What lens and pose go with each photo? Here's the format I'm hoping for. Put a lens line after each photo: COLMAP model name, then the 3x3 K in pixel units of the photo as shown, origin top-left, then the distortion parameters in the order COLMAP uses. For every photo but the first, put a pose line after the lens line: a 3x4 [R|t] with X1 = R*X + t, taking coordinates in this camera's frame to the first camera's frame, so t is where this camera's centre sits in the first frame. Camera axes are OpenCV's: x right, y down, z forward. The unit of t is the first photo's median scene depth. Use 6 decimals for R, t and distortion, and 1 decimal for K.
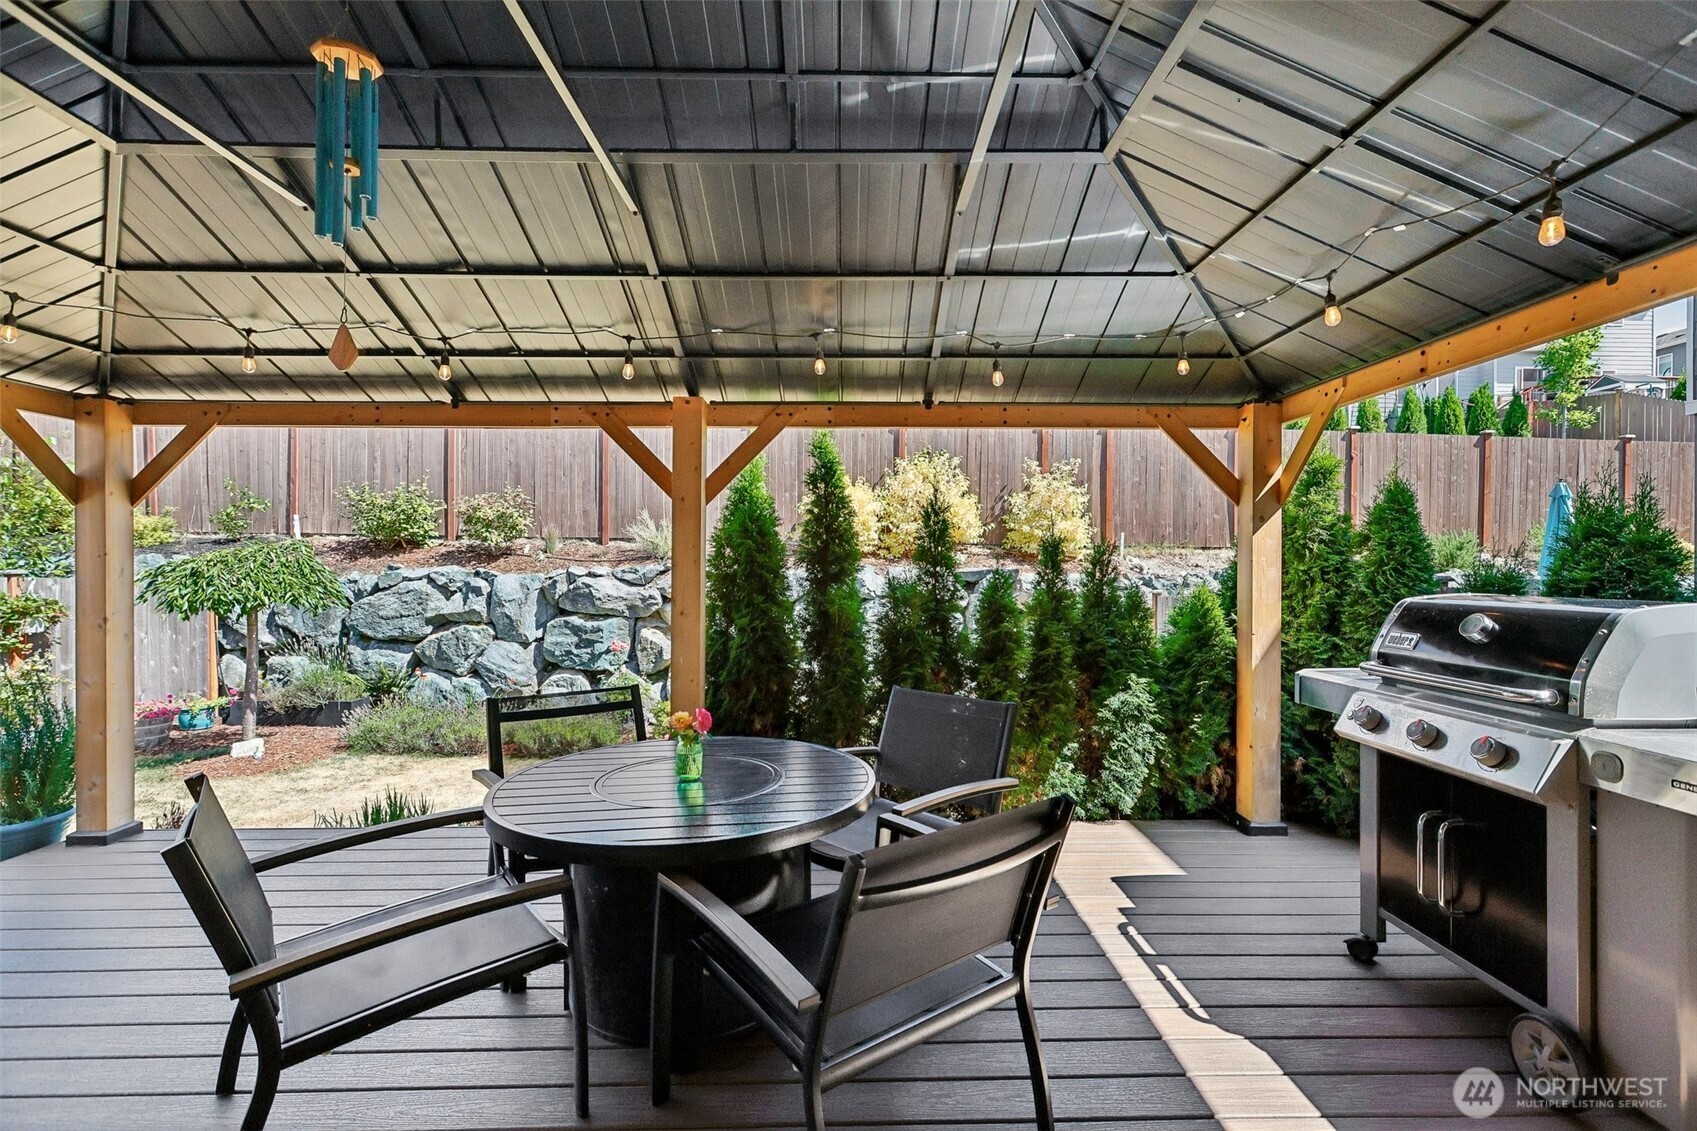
lens RADIAL K [[750.8, 0, 857.6], [0, 750.8, 565.6], [0, 0, 1]] dist [-0.000126, 0.001373]
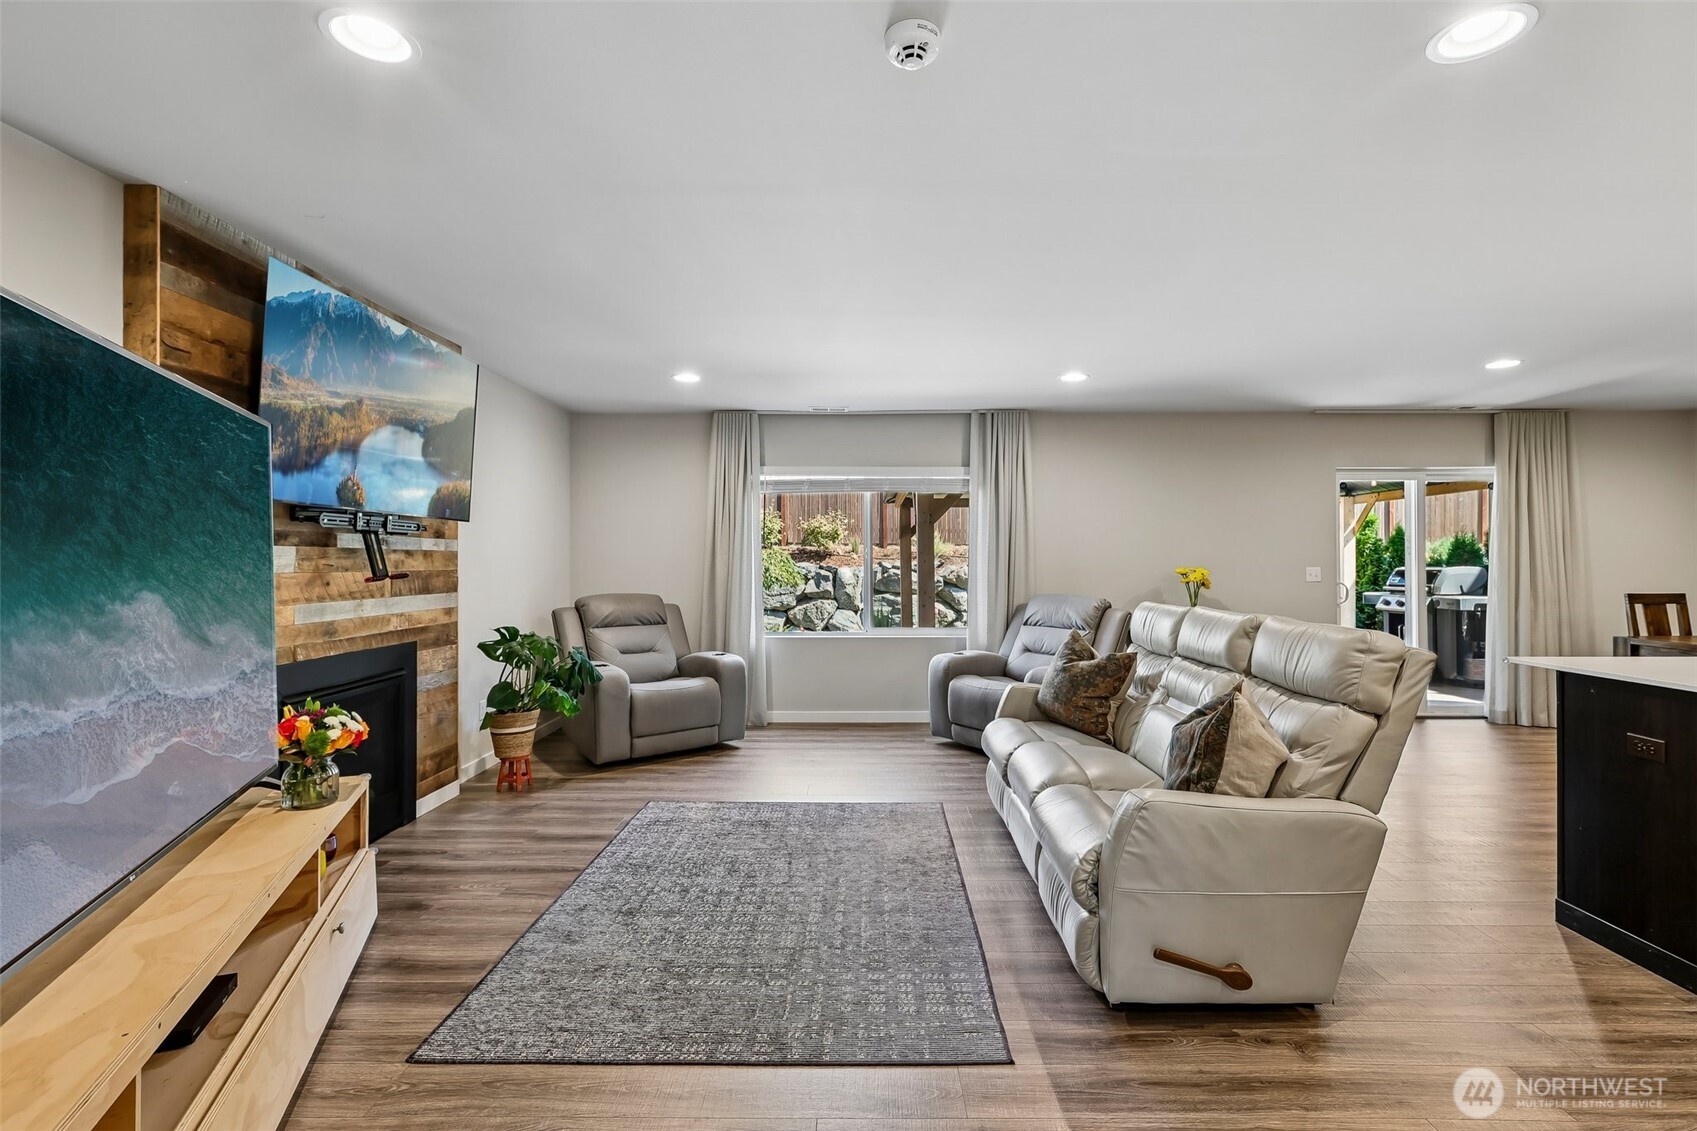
lens RADIAL K [[782.1, 0, 857.5], [0, 782.1, 555.7], [0, 0, 1]] dist [0.003198, 0.001001]
pose [[0.999694, -0.005515, -0.024095, -0.405012], [0.005296, 0.999944, -0.009136, 0.001594], [0.024144, 0.009005, 0.999668, -0.649823]]
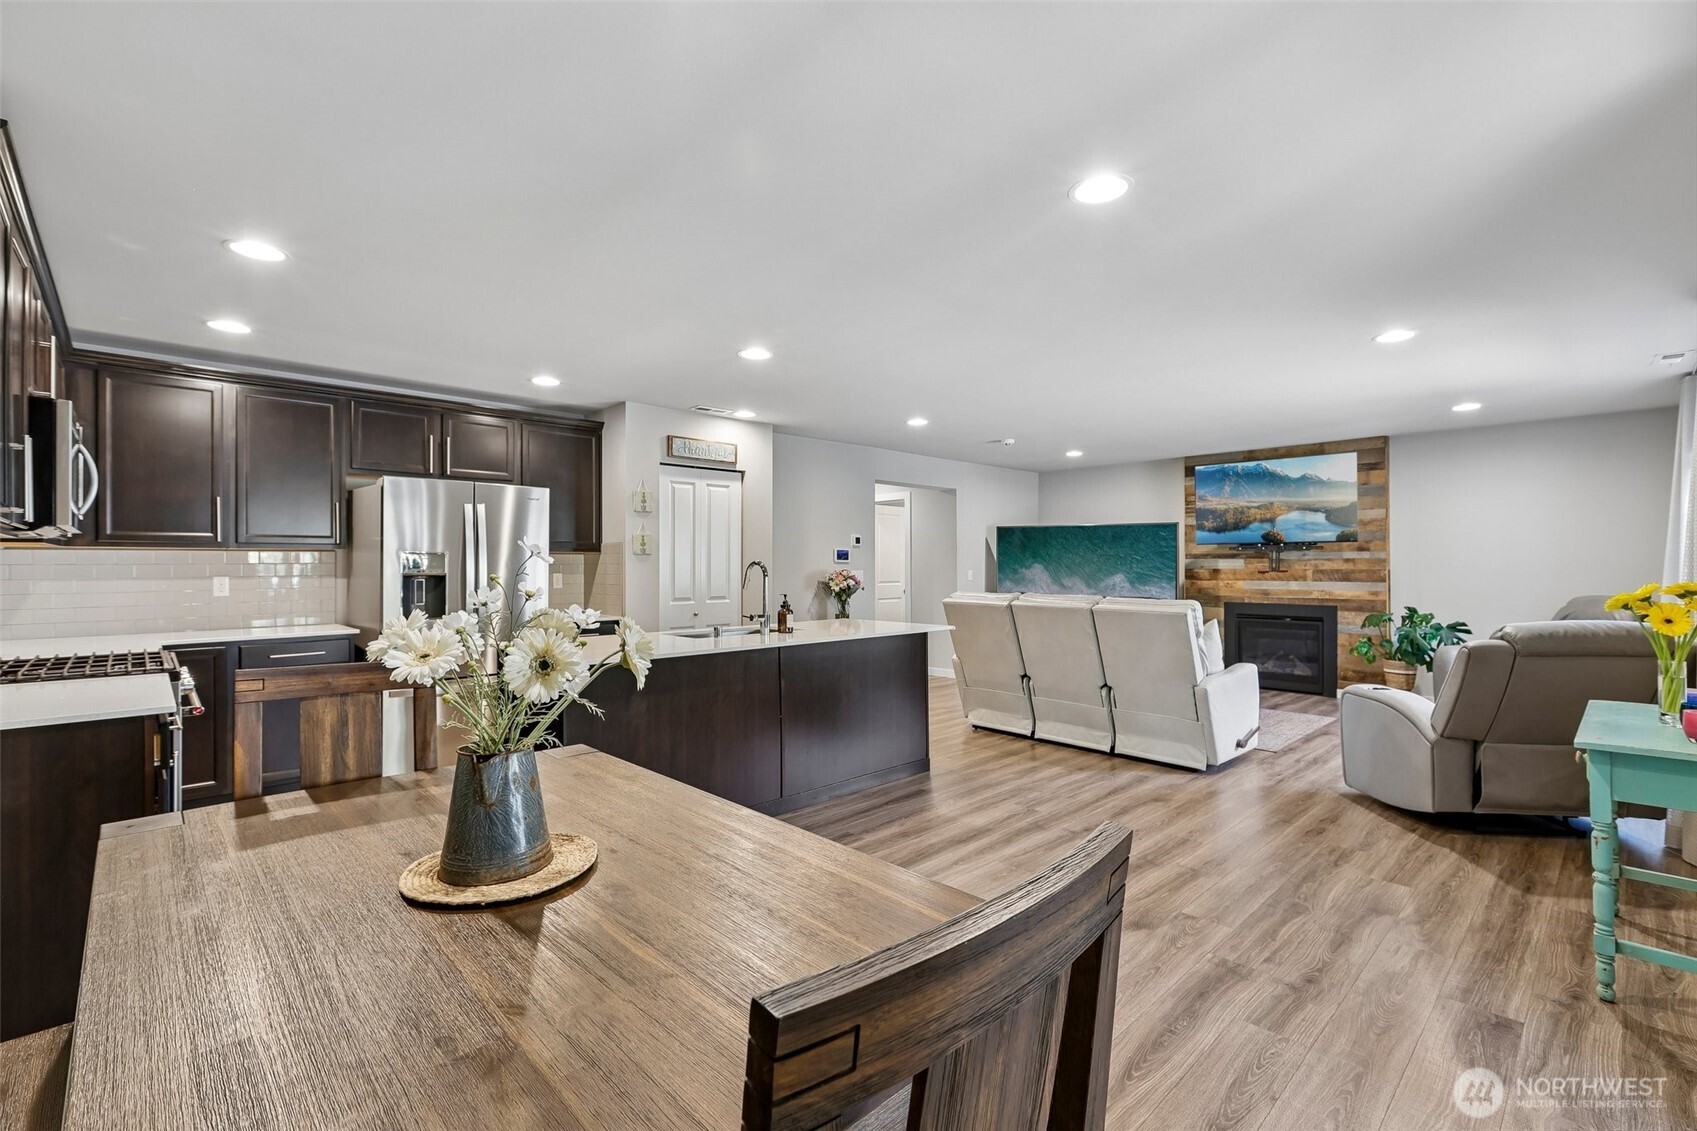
lens RADIAL K [[742.0, 0, 860.6], [0, 742.0, 563.1], [0, 0, 1]] dist [-0.000108, 0.001221]
pose [[-0.733689, -0.003563, -0.679476, 0.195353], [-0.001229, 0.999992, -0.003916, 0.001895], [0.679484, -0.002038, -0.733687, -0.040106]]
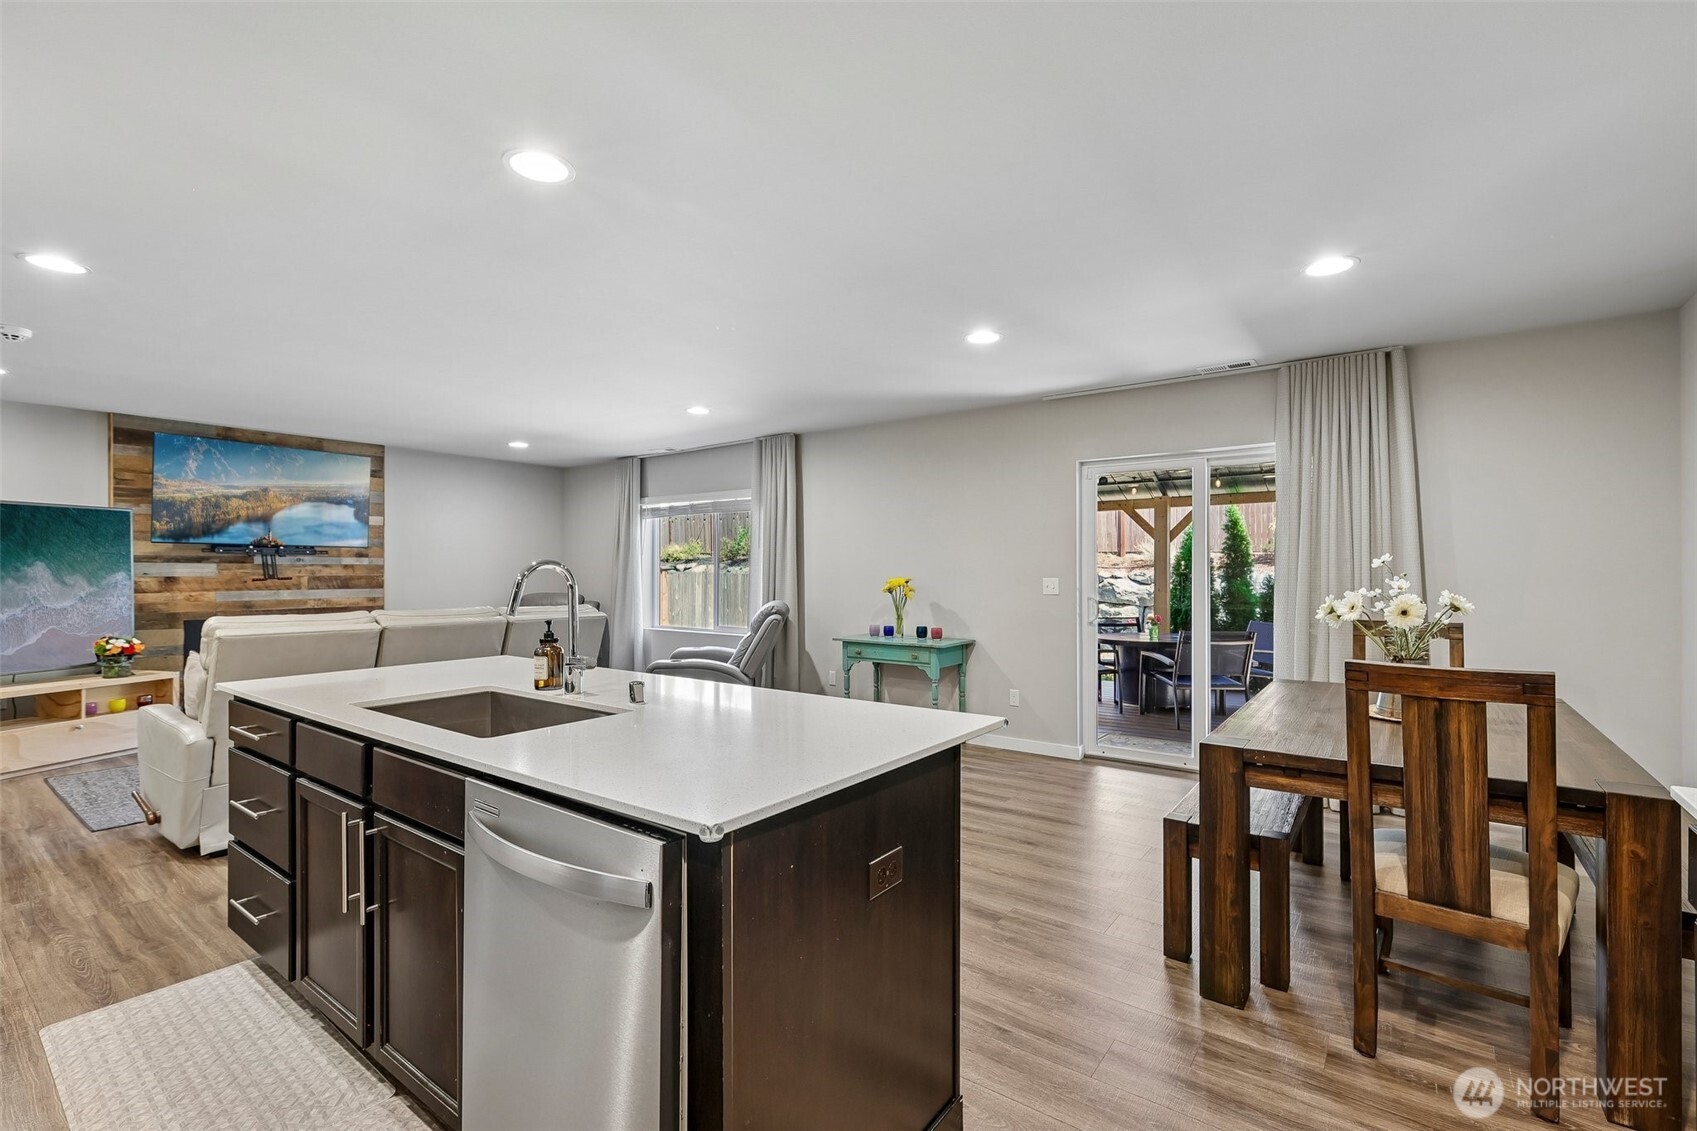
lens RADIAL K [[750.8, 0, 857.6], [0, 750.8, 565.6], [0, 0, 1]] dist [-0.000126, 0.001373]
pose [[0.789710, -0.008178, -0.613426, 0.164438], [0.002479, 0.999946, -0.010139, 0.003323], [0.613475, 0.006486, 0.789687, -0.507102]]
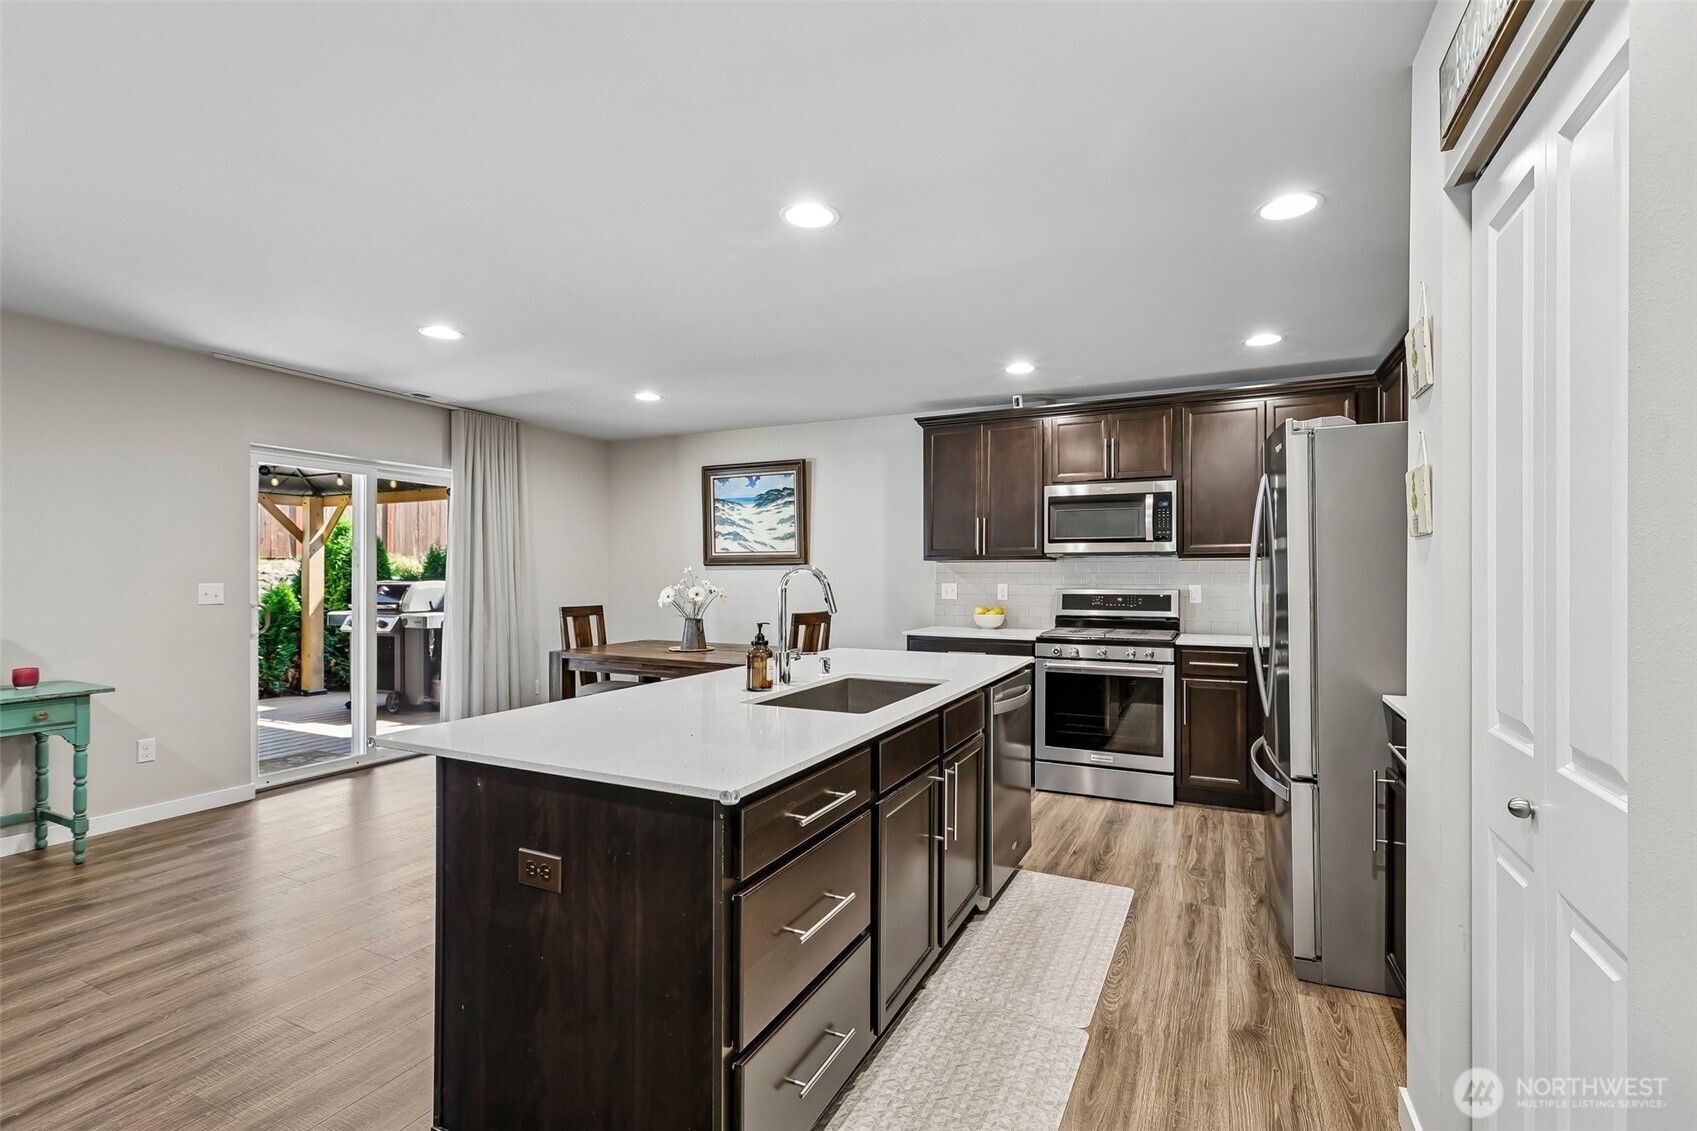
lens RADIAL K [[768.3, 0, 852.4], [0, 768.3, 576.0], [0, 0, 1]] dist [0.001135, 0.001031]
pose [[0.457993, -0.004330, 0.888945, -0.269057], [0.001267, 0.999990, 0.004217, 0.001576], [-0.888955, -0.000805, 0.457994, -0.520025]]
